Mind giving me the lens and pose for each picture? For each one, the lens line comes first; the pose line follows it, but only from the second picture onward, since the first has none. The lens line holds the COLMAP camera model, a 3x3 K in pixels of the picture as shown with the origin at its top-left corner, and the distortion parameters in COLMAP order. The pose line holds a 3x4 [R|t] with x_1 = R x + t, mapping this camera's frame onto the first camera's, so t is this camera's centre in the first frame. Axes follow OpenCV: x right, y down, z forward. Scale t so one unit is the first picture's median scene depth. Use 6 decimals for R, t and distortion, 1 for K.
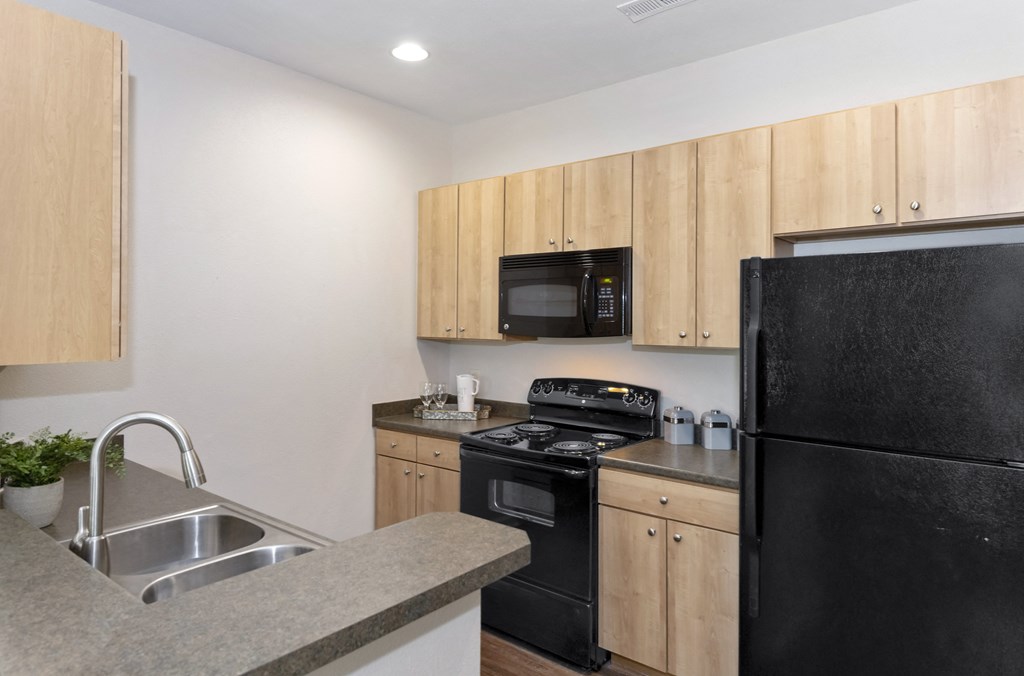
lens RADIAL K [[611.8, 0, 512.0], [0, 611.8, 338.0], [0, 0, 1]] dist [0.000087, -0.000155]
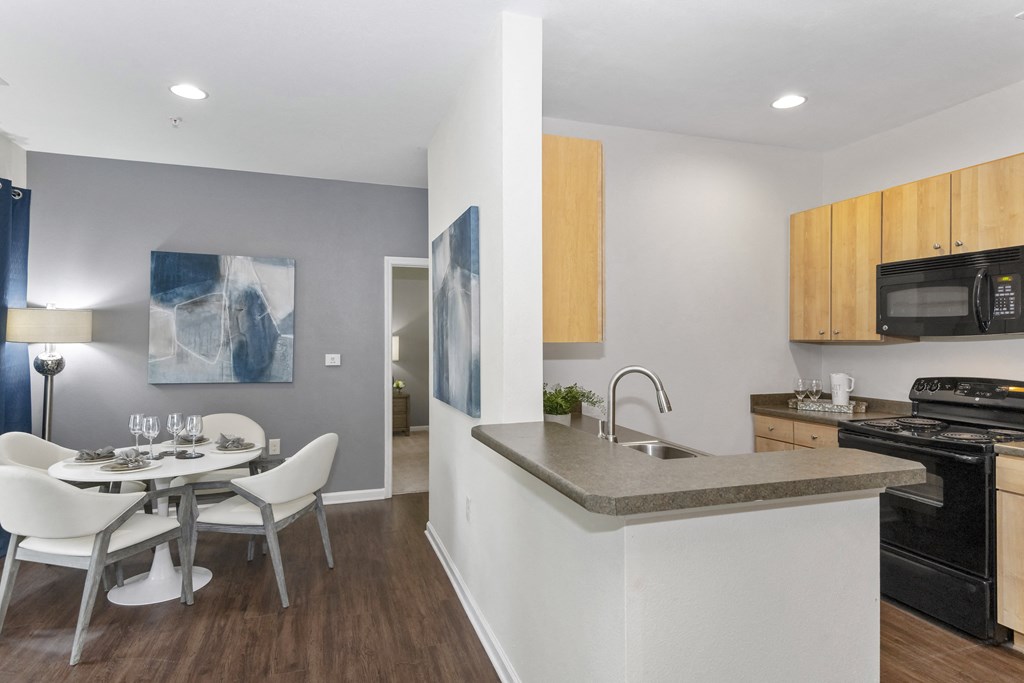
lens RADIAL K [[565.7, 0, 512.0], [0, 565.7, 341.5], [0, 0, 1]] dist [0.029691, -0.017772]
pose [[0.844041, -0.003532, -0.536267, -0.024928], [-0.014707, 0.999450, -0.029730, 0.046417], [0.536077, 0.032980, 0.843525, -0.218295]]
